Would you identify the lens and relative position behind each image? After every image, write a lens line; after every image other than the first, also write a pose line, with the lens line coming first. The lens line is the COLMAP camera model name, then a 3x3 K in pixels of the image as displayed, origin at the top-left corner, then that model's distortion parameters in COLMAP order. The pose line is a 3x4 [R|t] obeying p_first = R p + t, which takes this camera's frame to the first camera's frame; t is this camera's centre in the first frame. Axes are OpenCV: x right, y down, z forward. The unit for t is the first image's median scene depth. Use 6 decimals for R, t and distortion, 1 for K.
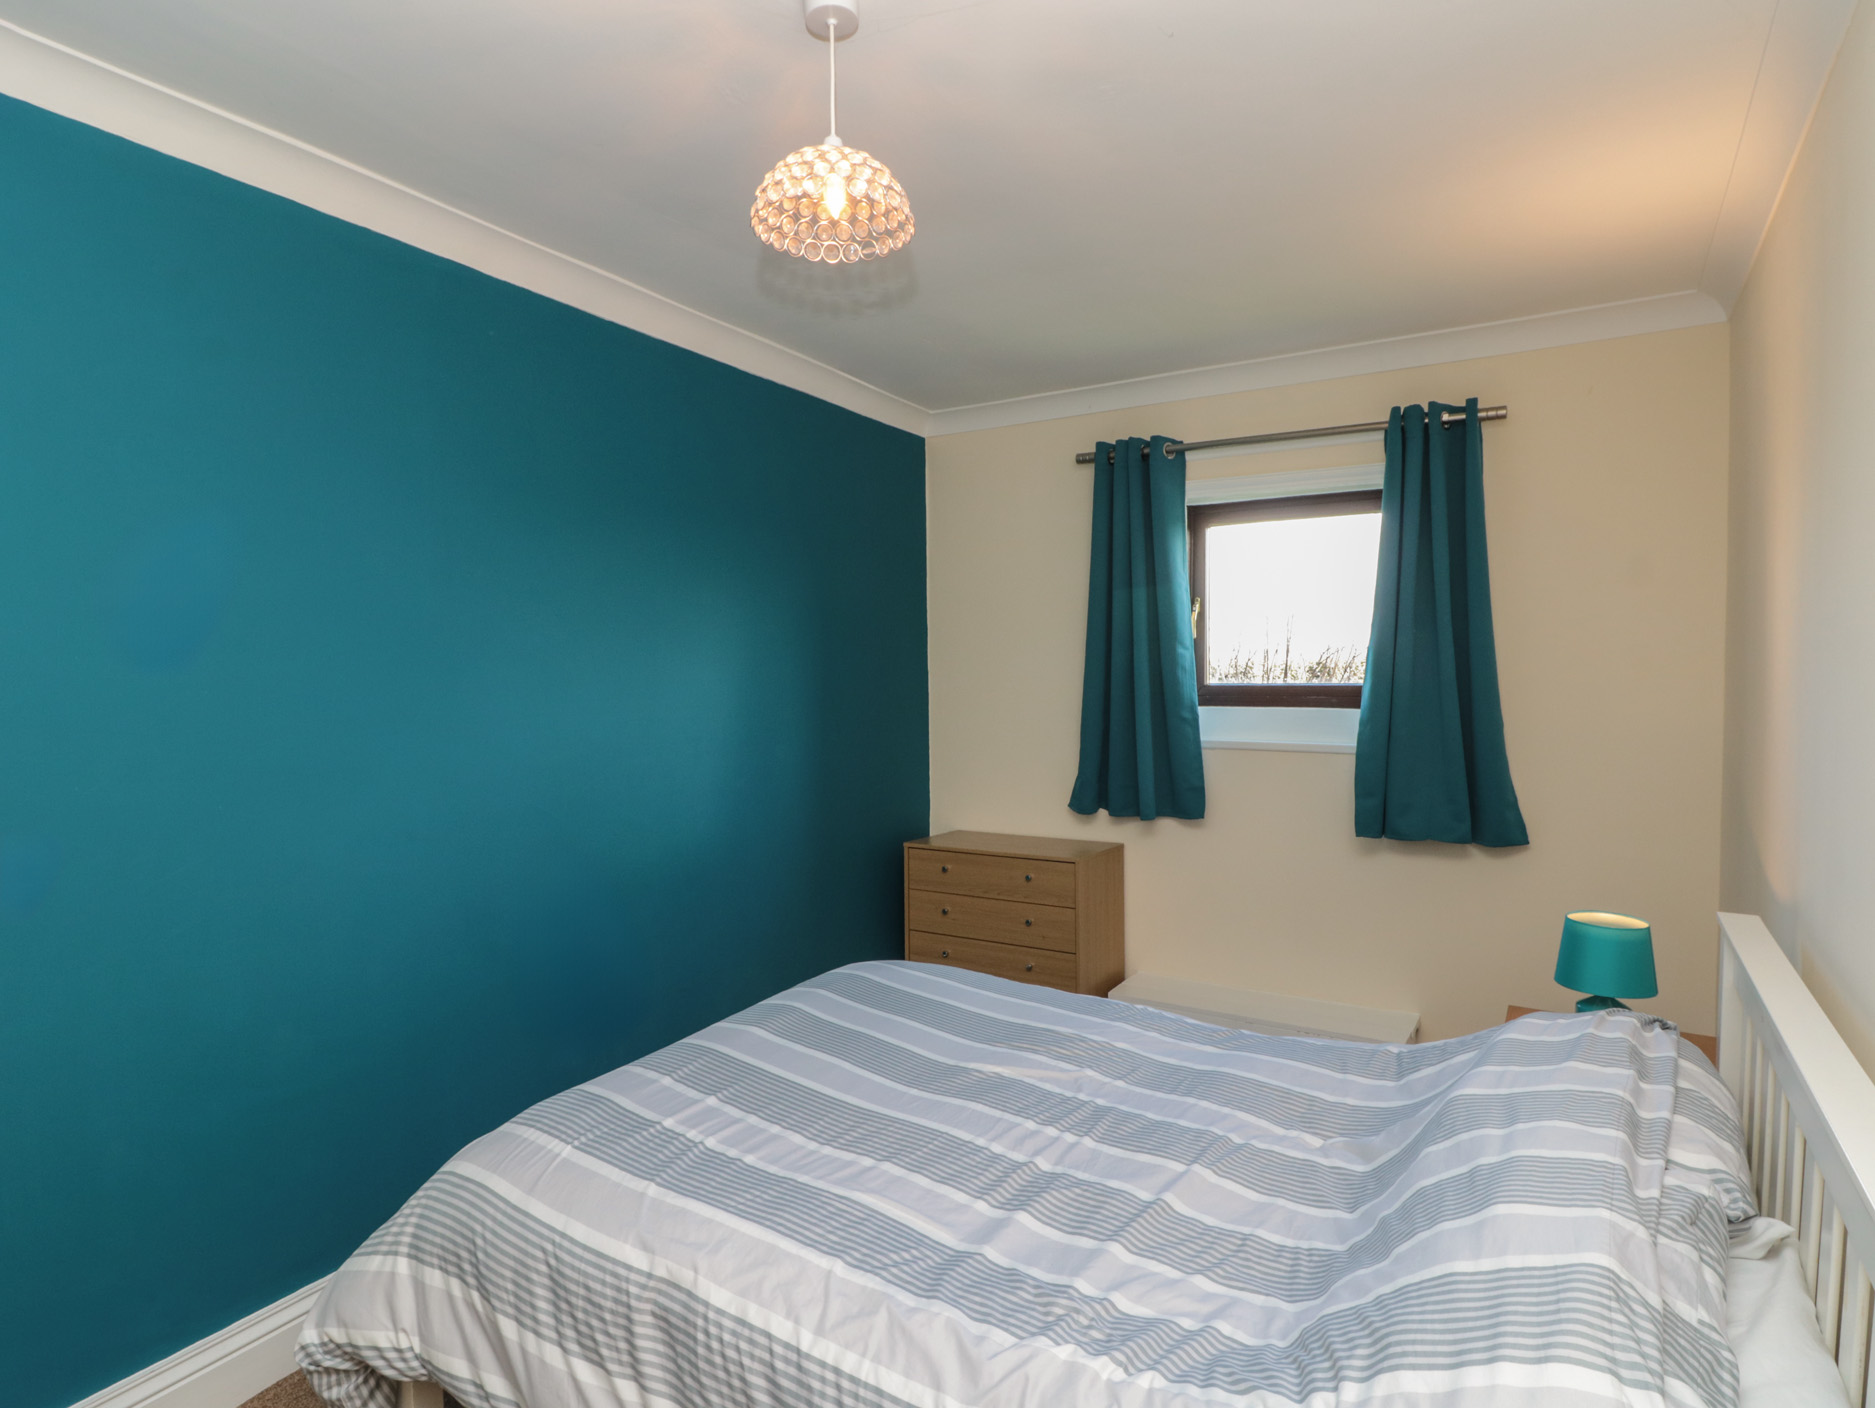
lens RADIAL K [[999.8, 0, 906.2], [0, 999.8, 700.6], [0, 0, 1]] dist [-0.030420, -0.001080]
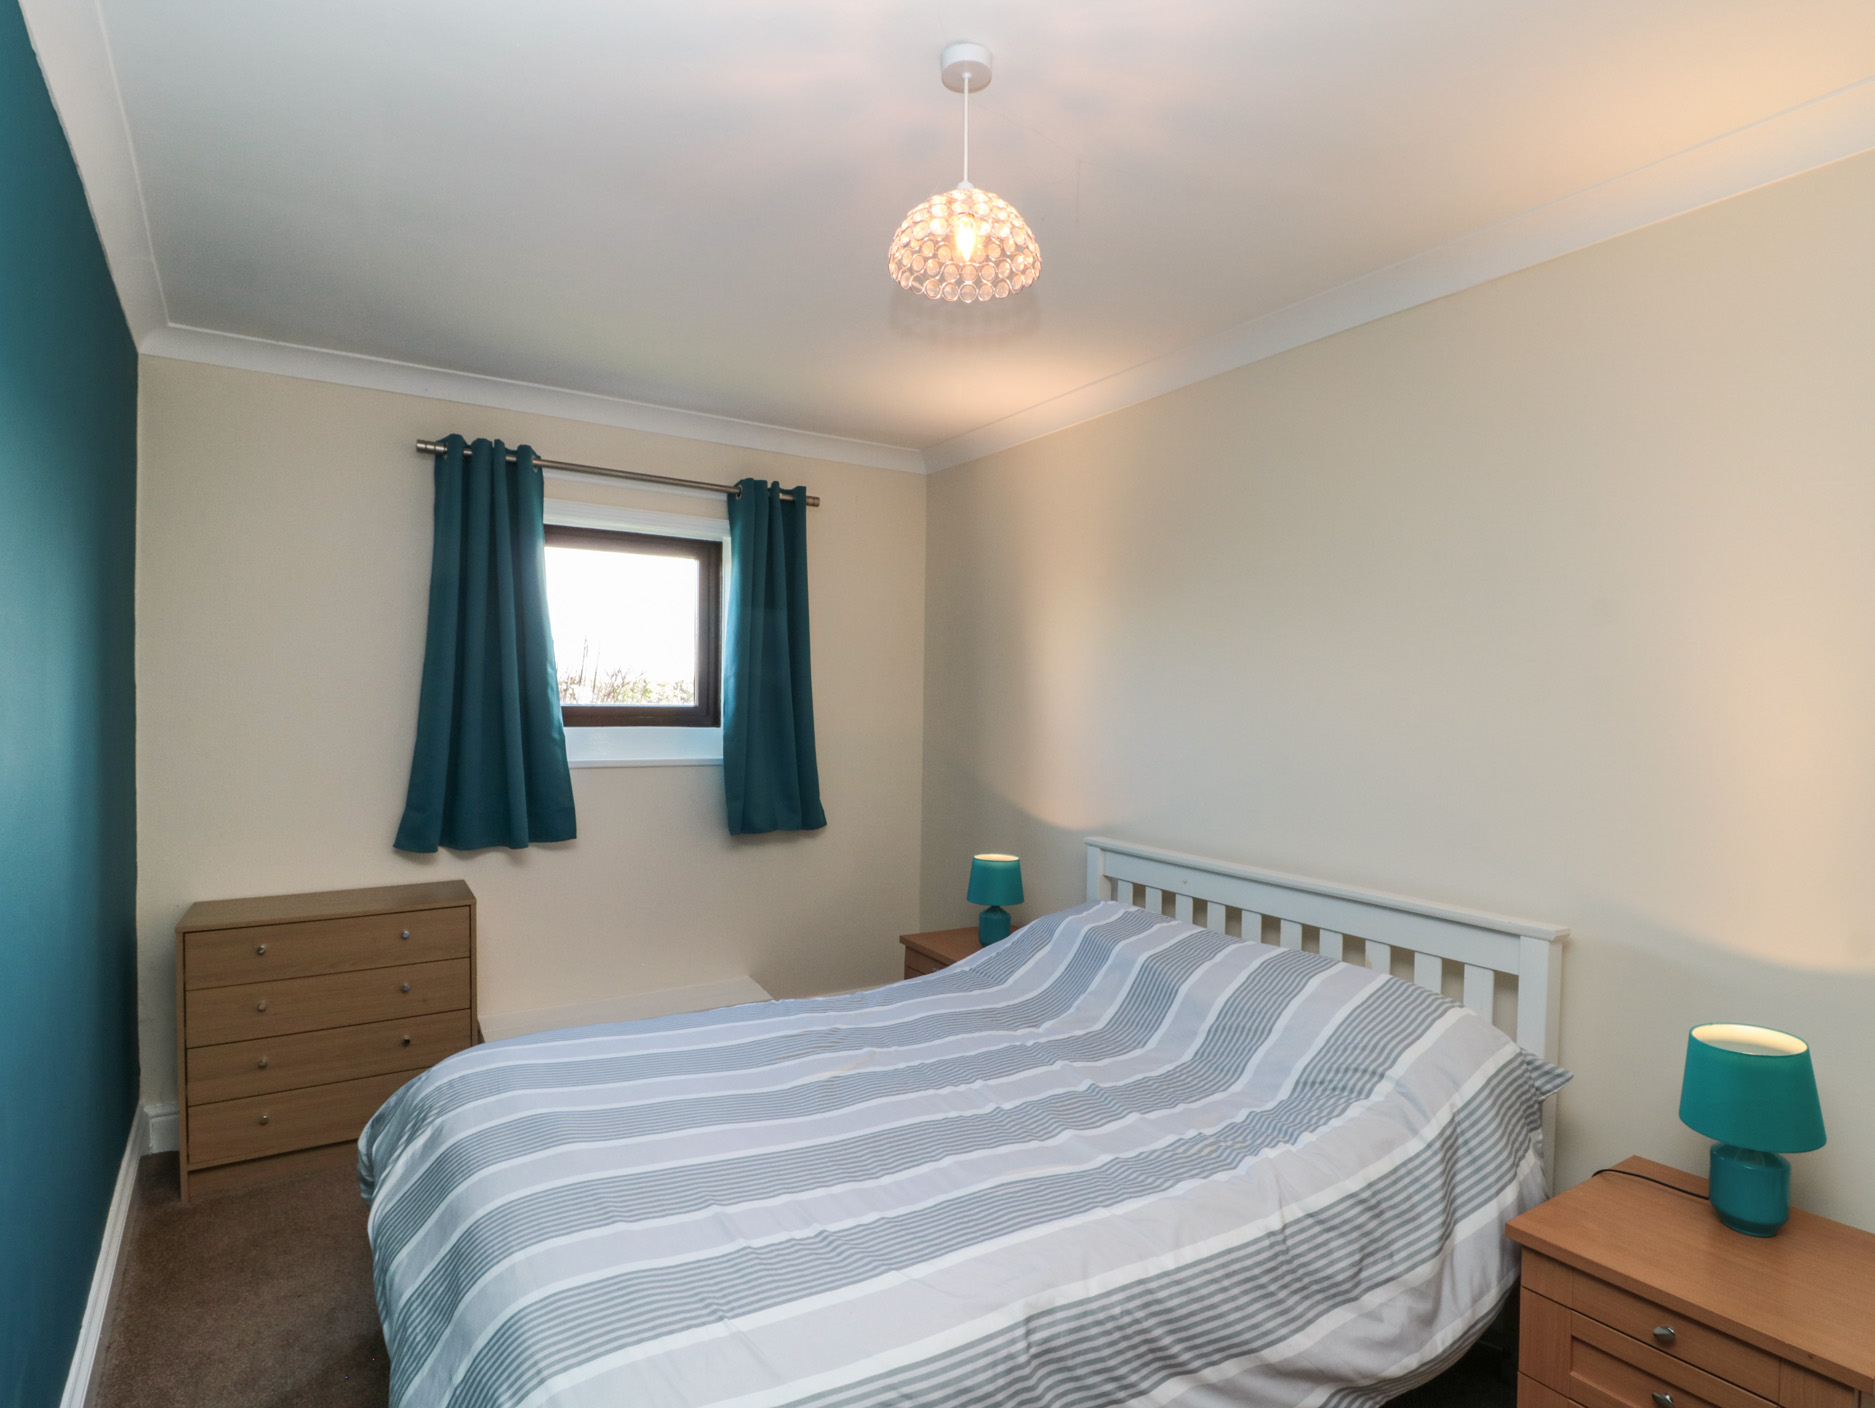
lens RADIAL K [[999.8, 0, 906.2], [0, 999.8, 700.6], [0, 0, 1]] dist [-0.030420, -0.001080]
pose [[0.425174, 0.009091, 0.905066, -0.469000], [0.010785, 0.999828, -0.015109, -0.002530], [-0.905048, 0.016185, 0.425002, 0.272309]]
